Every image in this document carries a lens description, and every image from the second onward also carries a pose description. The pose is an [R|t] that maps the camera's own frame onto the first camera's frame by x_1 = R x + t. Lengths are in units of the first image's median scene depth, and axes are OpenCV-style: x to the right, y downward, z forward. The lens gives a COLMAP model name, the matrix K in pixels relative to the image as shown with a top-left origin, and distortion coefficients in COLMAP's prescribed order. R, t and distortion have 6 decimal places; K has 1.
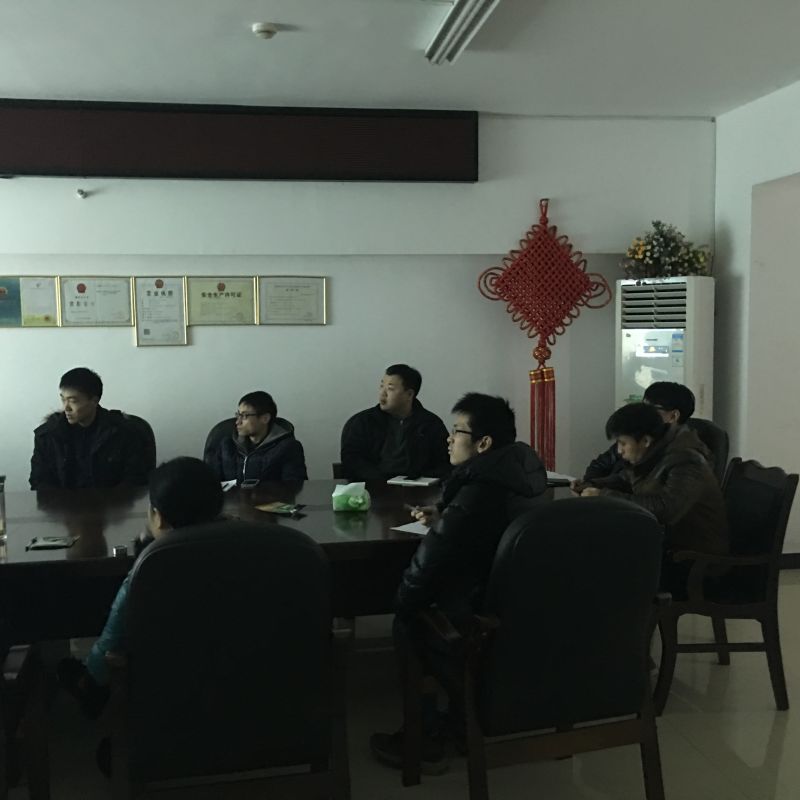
lens RADIAL K [[853.4, 0, 381.3], [0, 853.4, 372.2], [0, 0, 1]] dist [0.029982, 0.000000]
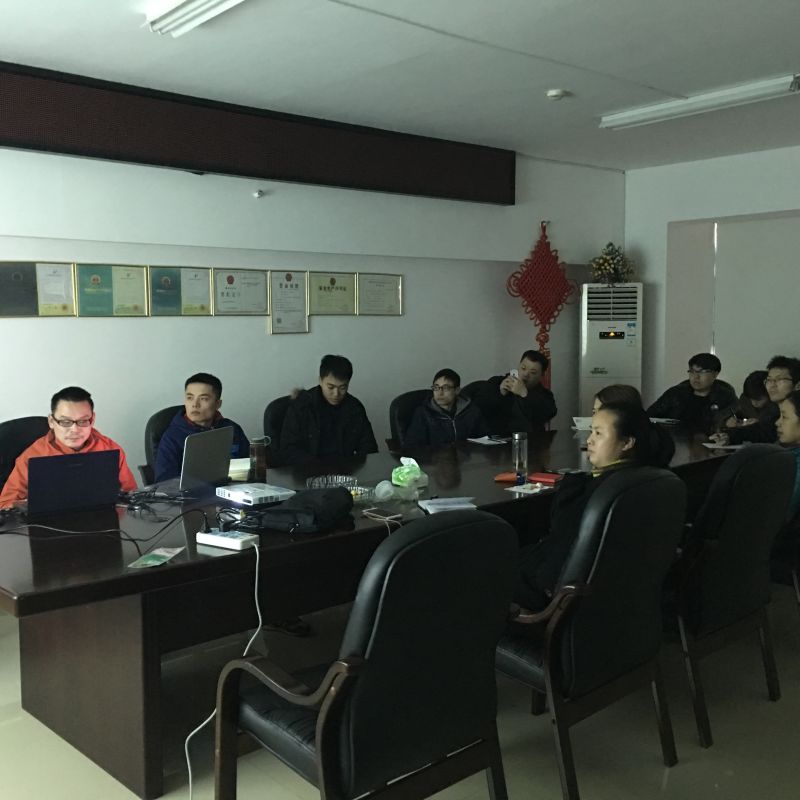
lens RADIAL K [[921.0, 0, 373.9], [0, 921.0, 380.6], [0, 0, 1]] dist [0.004035, 0.000000]
pose [[0.842651, -0.031967, 0.537511, -0.806212], [0.026486, 0.999489, 0.017920, 0.011440], [-0.537809, -0.000864, 0.843066, -0.060008]]
